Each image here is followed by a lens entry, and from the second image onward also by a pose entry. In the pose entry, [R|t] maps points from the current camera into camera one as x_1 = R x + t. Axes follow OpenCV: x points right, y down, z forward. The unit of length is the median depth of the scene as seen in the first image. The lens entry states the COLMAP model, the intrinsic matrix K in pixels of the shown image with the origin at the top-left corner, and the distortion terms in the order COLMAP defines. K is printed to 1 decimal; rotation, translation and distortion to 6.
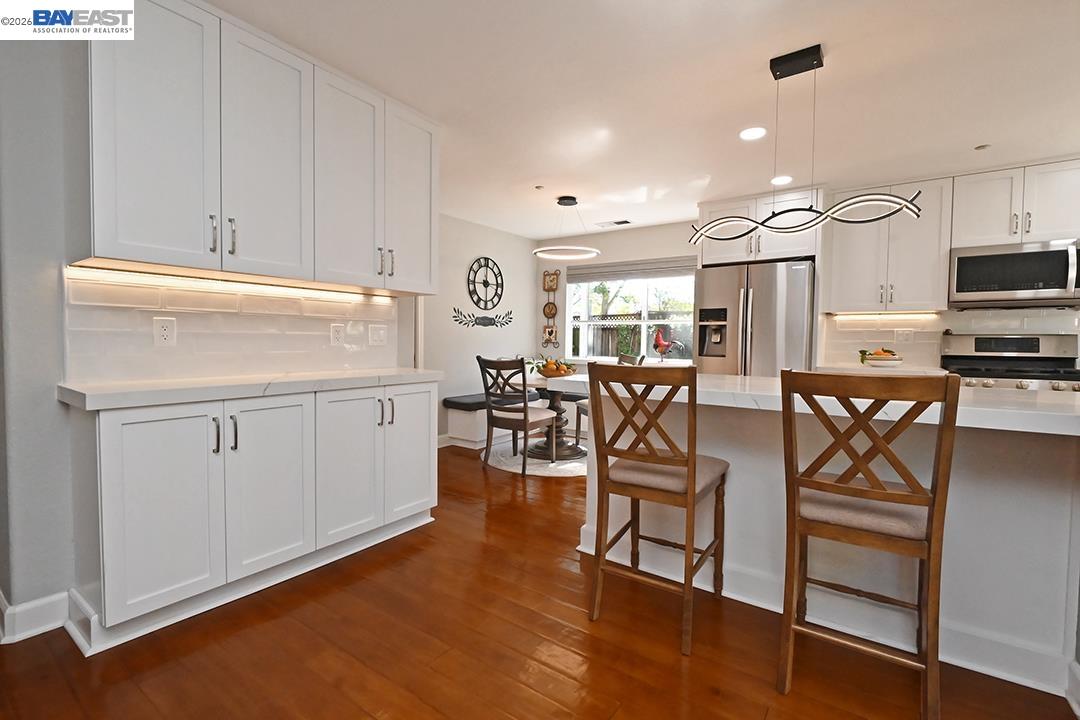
lens RADIAL K [[474.5, 0, 551.8], [0, 474.5, 357.4], [0, 0, 1]] dist [-0.000822, 0.000003]
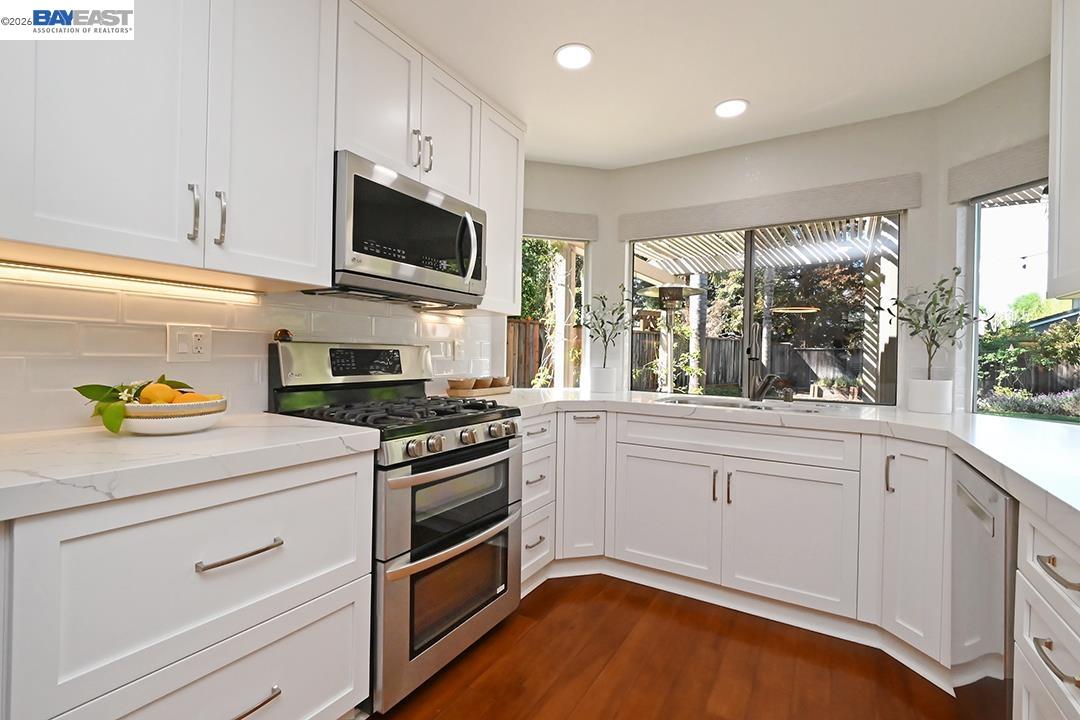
lens RADIAL K [[474.5, 0, 551.8], [0, 474.5, 357.4], [0, 0, 1]] dist [-0.000822, 0.000003]
pose [[-0.090864, -0.017219, 0.995714, 0.243126], [0.017086, 0.999676, 0.018847, -0.025441], [-0.995717, 0.018726, -0.090540, 0.548224]]
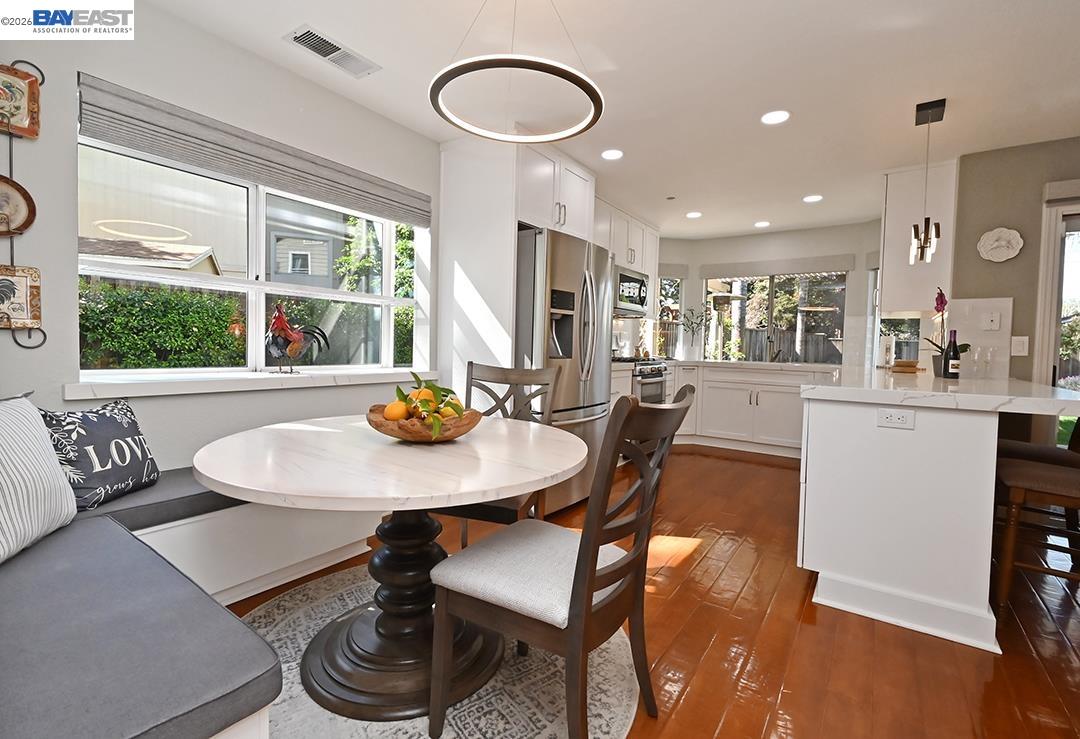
lens RADIAL K [[496.4, 0, 525.5], [0, 496.4, 363.6], [0, 0, 1]] dist [0.002465, 0.000153]
pose [[0.006956, -0.050841, 0.998683, -0.314223], [0.013035, 0.998626, 0.050747, -0.024806], [-0.999891, 0.012665, 0.007610, 0.796689]]
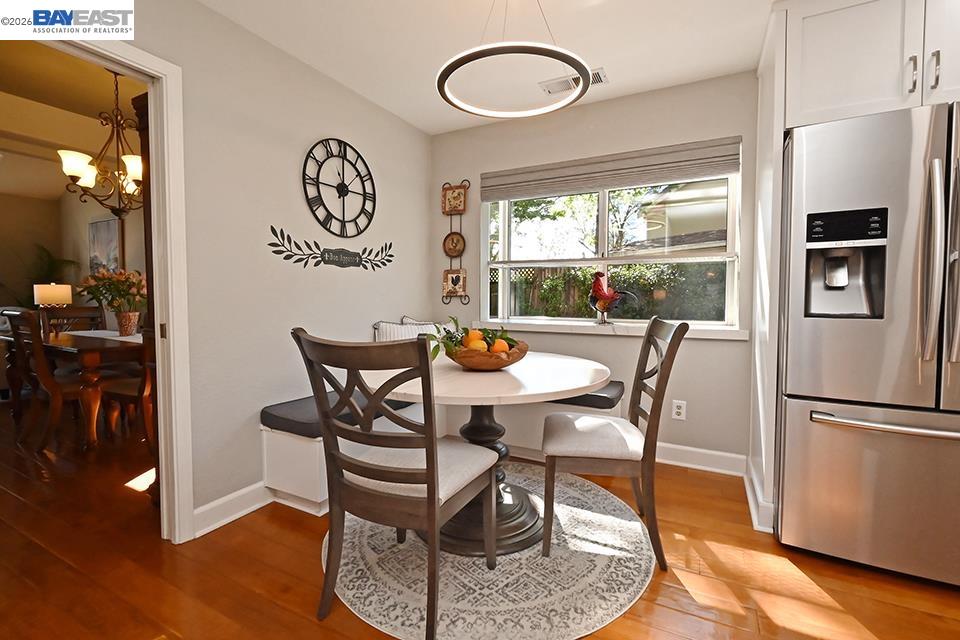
lens RADIAL K [[421.7, 0, 490.5], [0, 421.7, 317.7], [0, 0, 1]] dist [-0.000822, 0.000003]
pose [[0.990556, -0.020046, 0.135634, -0.038097], [0.018431, 0.999744, 0.013155, -0.010201], [-0.135863, -0.010531, 0.990672, 0.491168]]
